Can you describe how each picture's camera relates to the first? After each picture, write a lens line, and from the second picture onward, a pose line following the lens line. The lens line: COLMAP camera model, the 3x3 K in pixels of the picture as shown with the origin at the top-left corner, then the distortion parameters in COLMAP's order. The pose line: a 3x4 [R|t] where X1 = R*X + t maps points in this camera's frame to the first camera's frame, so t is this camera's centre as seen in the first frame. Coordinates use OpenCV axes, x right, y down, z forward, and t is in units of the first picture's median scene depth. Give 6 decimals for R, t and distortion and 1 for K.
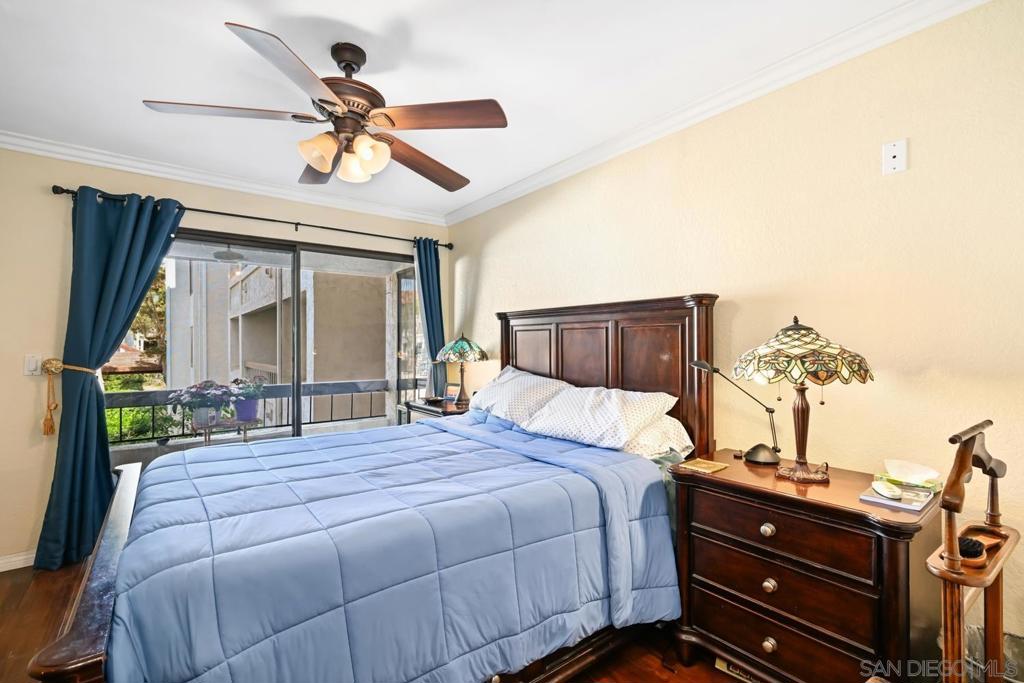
lens RADIAL K [[453.6, 0, 515.8], [0, 453.6, 343.1], [0, 0, 1]] dist [0.000381, -0.000137]
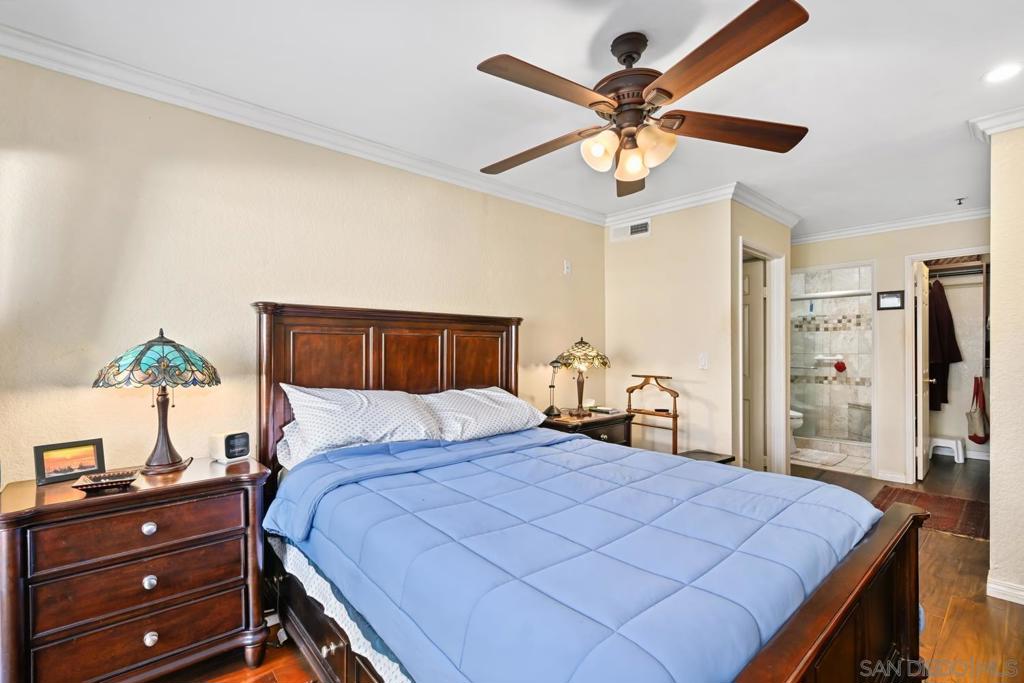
lens RADIAL K [[457.7, 0, 511.6], [0, 457.7, 349.7], [0, 0, 1]] dist [-0.000079, 0.000330]
pose [[-0.065655, 0.002986, 0.997838, -1.042984], [0.002133, 0.999994, -0.002852, 0.003355], [-0.997840, 0.001941, -0.065661, 1.047151]]
